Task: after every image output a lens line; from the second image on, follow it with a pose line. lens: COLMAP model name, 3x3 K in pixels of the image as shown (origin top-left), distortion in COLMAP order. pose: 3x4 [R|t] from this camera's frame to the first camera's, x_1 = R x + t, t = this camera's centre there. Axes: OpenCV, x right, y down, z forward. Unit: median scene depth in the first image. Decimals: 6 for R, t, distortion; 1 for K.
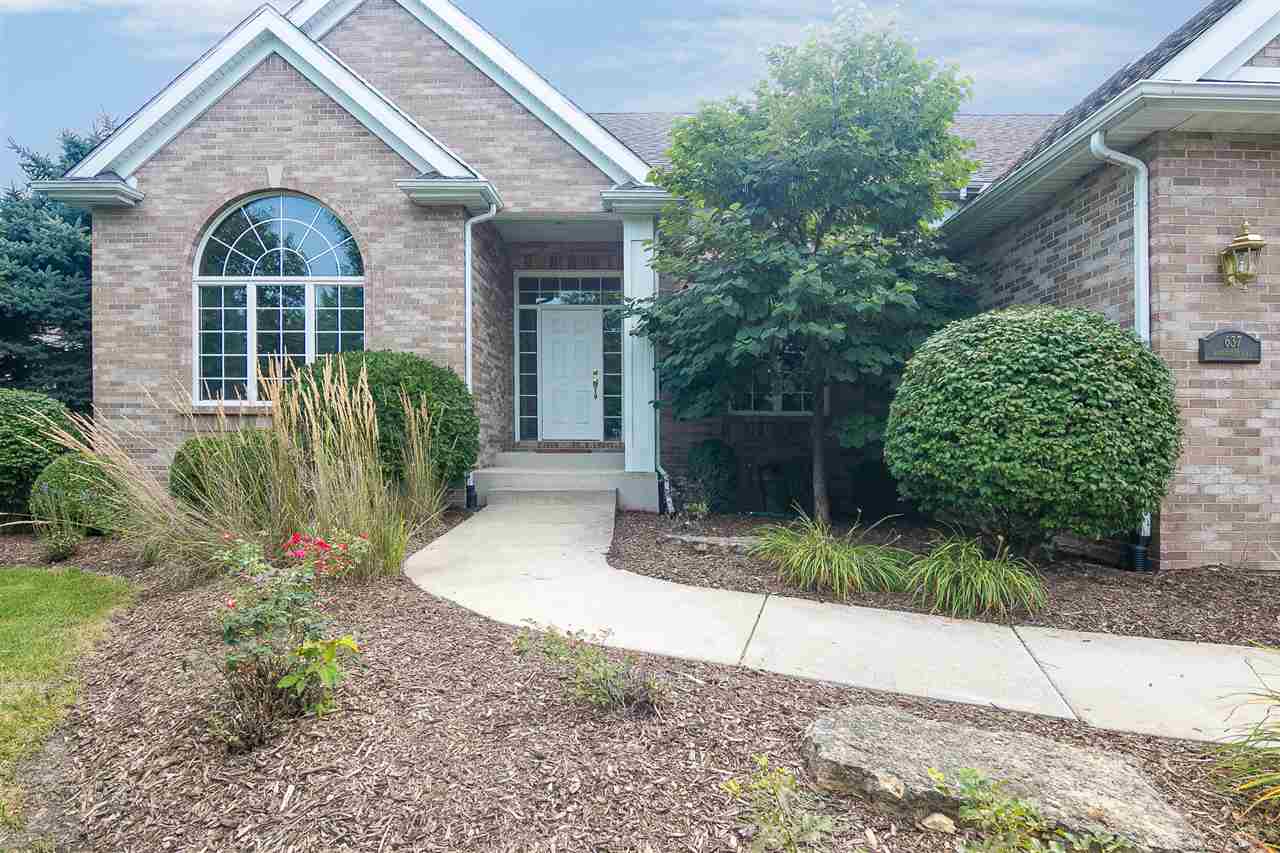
lens RADIAL K [[649.6, 0, 646.3], [0, 649.6, 383.3], [0, 0, 1]] dist [-0.016684, -0.001006]
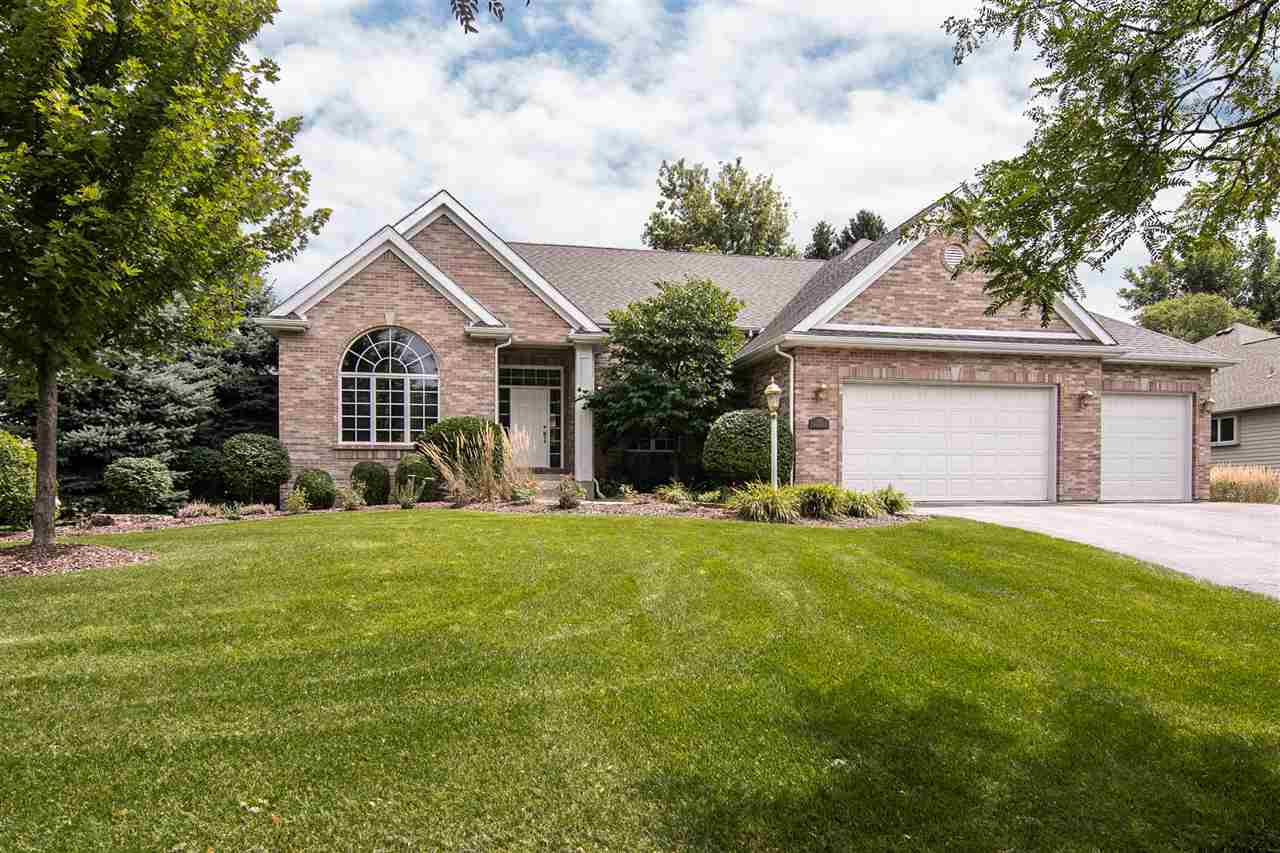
lens RADIAL K [[649.6, 0, 639.9], [0, 649.6, 429.2], [0, 0, 1]] dist [-0.016684, -0.001006]
pose [[0.976552, 0.008590, 0.215109, -0.275632], [-0.007380, 0.999952, -0.006427, -0.002887], [-0.215154, 0.004689, 0.976569, -0.934659]]
